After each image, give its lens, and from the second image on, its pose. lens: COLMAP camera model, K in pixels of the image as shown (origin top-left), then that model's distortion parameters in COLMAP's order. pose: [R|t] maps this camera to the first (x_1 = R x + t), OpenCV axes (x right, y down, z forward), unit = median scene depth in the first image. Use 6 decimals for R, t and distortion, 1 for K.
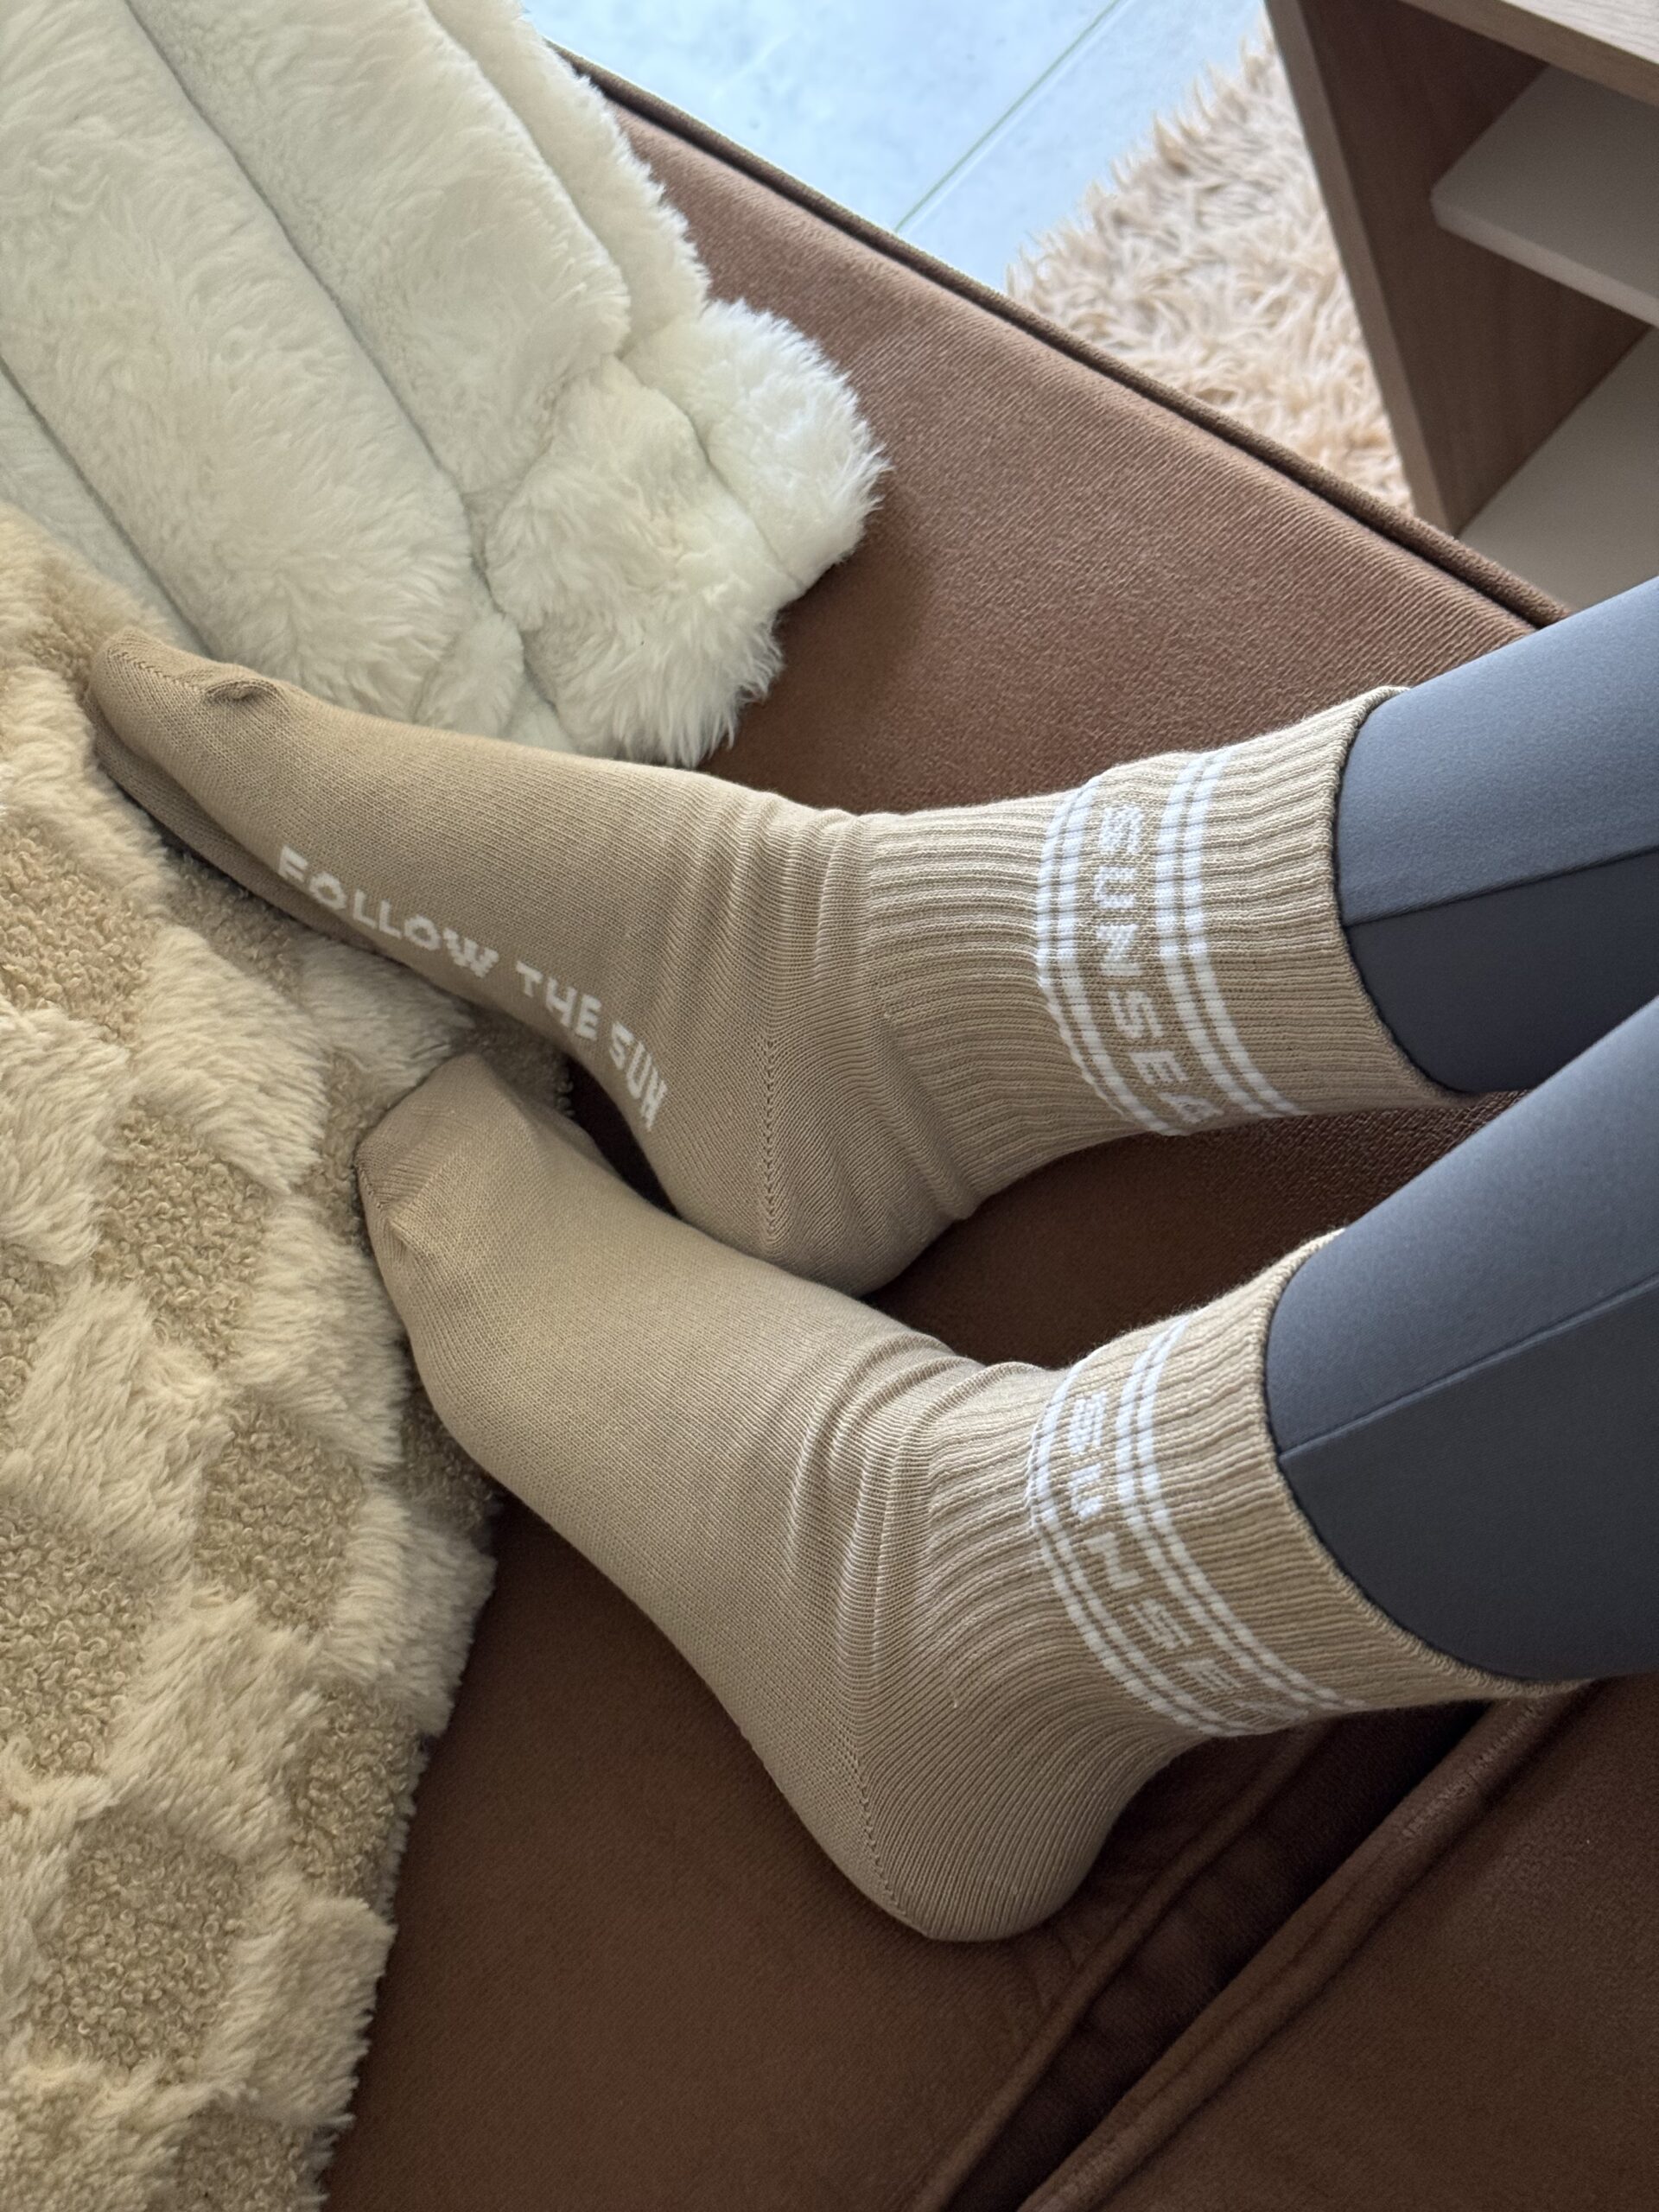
lens RADIAL K [[3081.4, 0, 829.5], [0, 3081.4, 1106.0], [0, 0, 1]] dist [-0.001766, 0.001602]
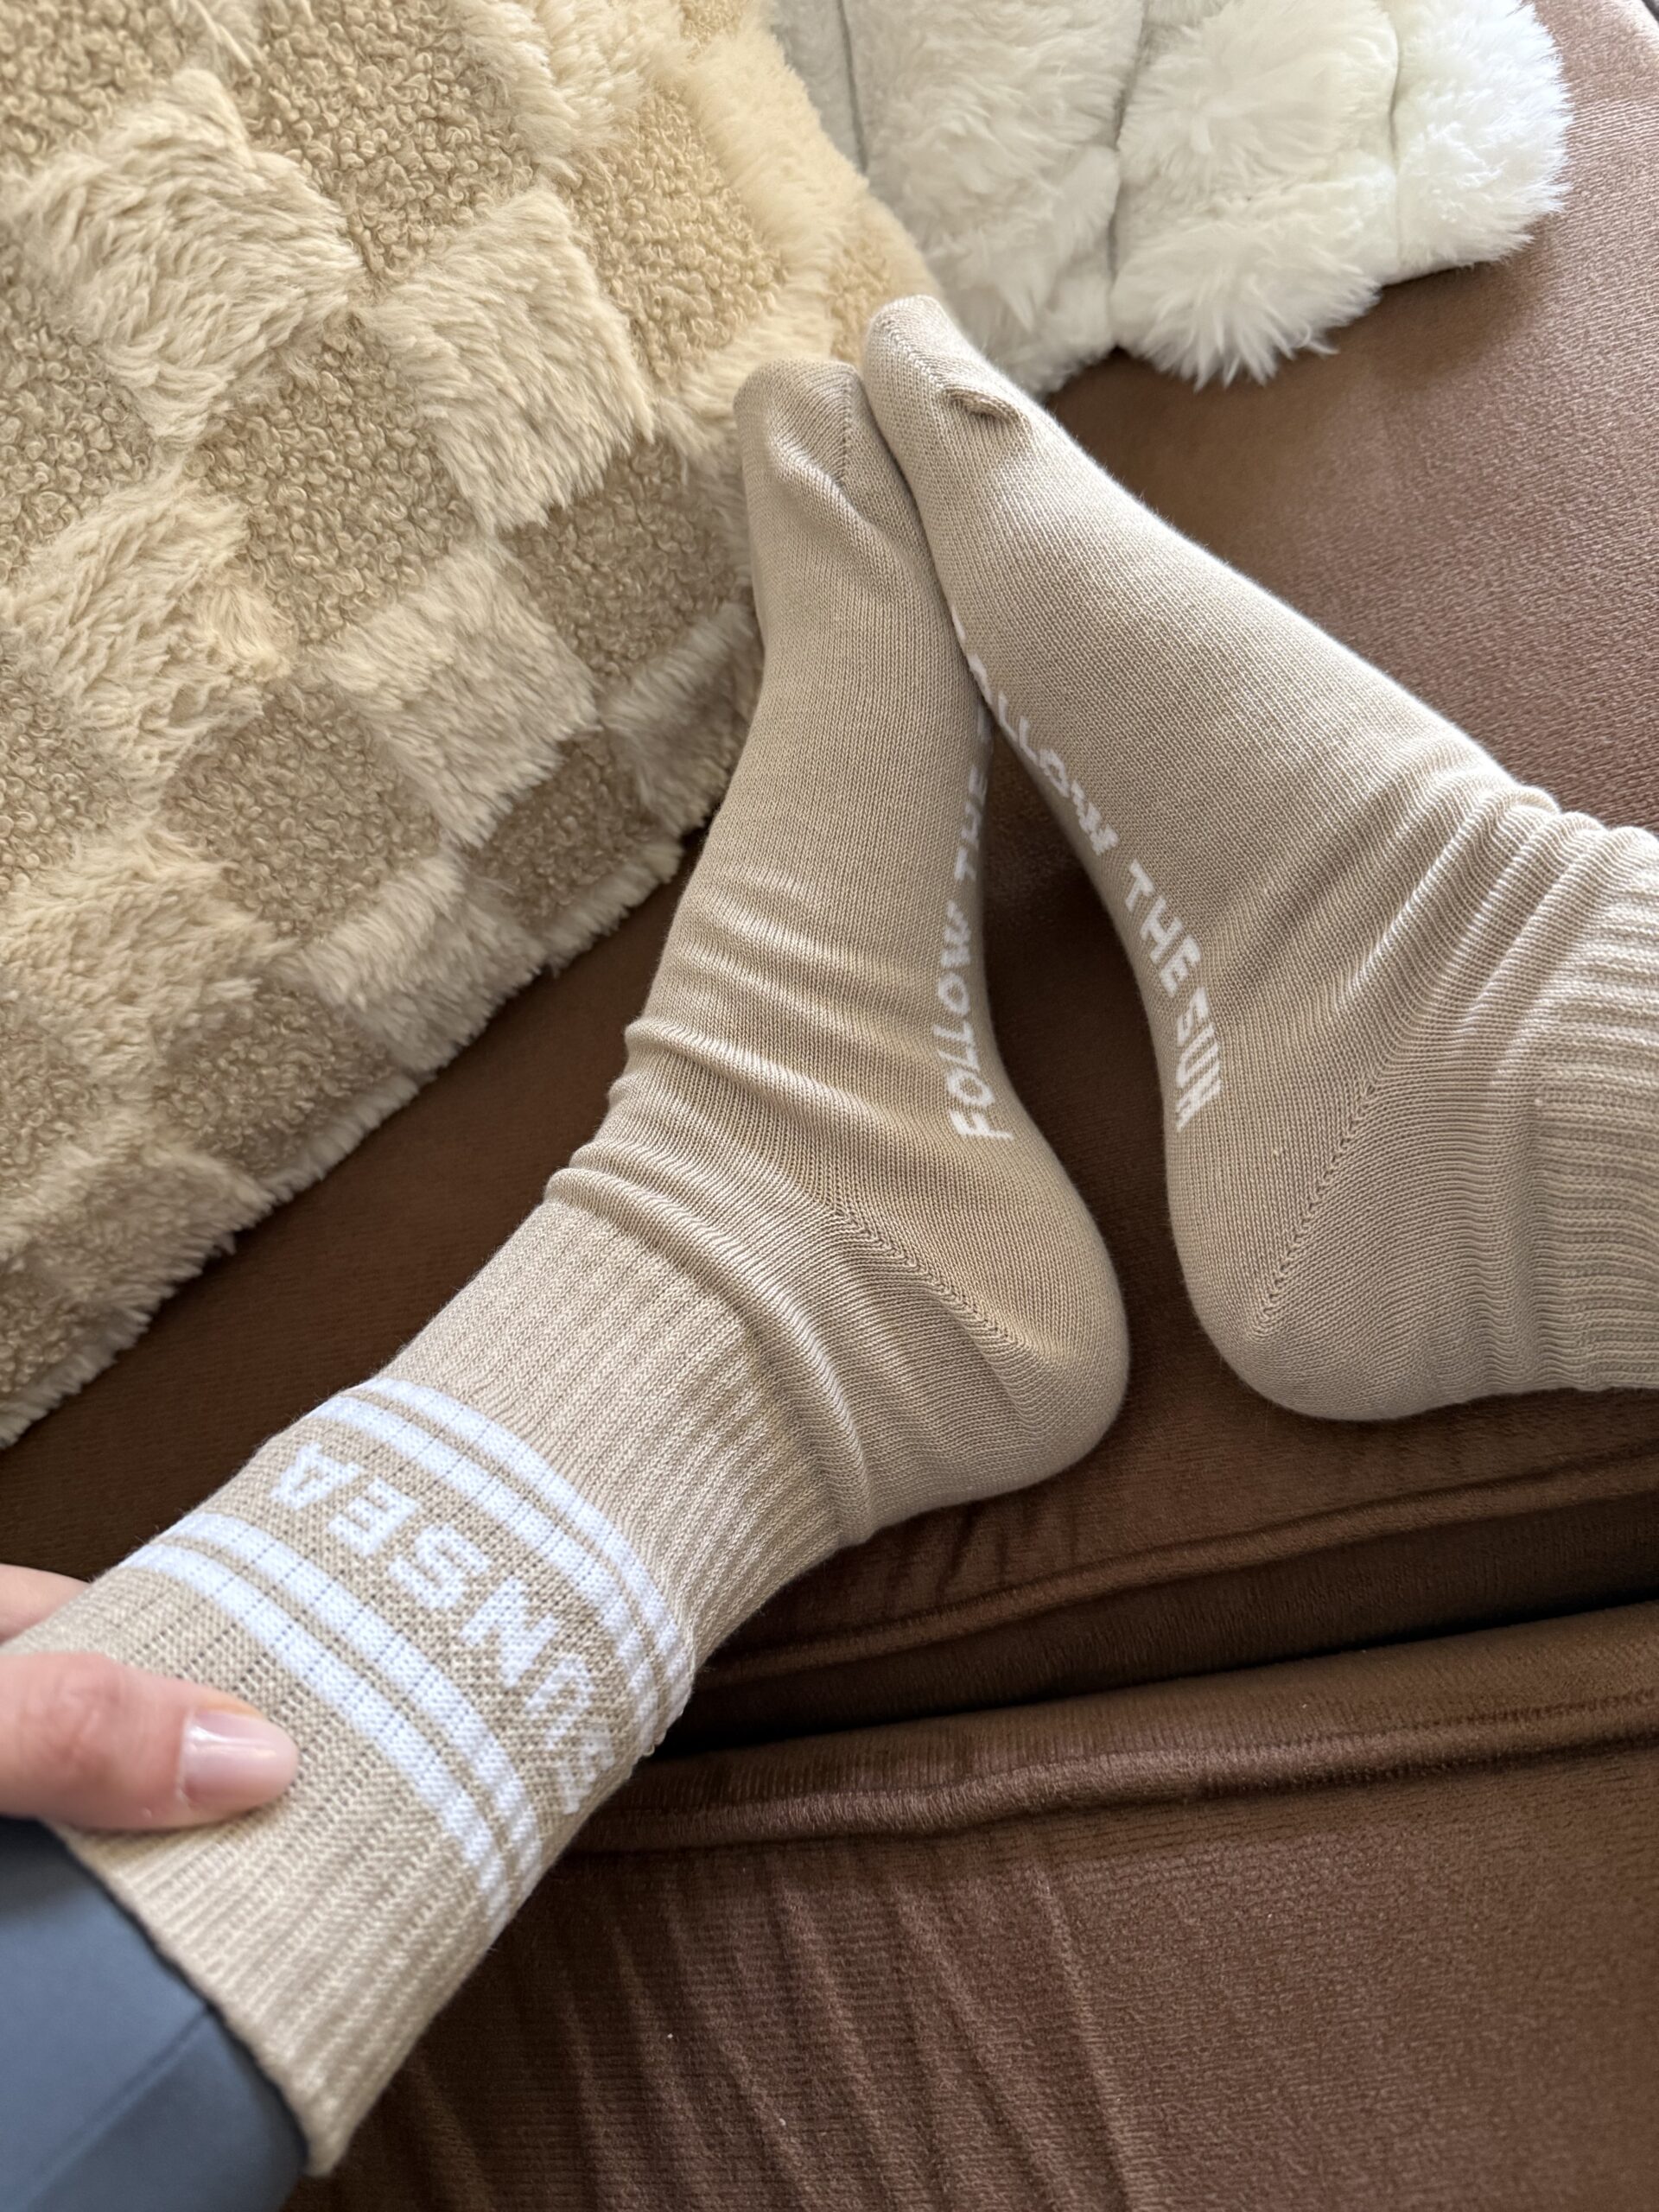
lens RADIAL K [[1671.7, 0, 829.5], [0, 1671.7, 1106.0], [0, 0, 1]] dist [0.100273, -0.155764]
pose [[0.797214, 0.592798, -0.114190, 0.070760], [-0.542711, 0.786589, 0.294522, -0.043773], [0.264412, -0.172825, 0.948798, 0.532638]]
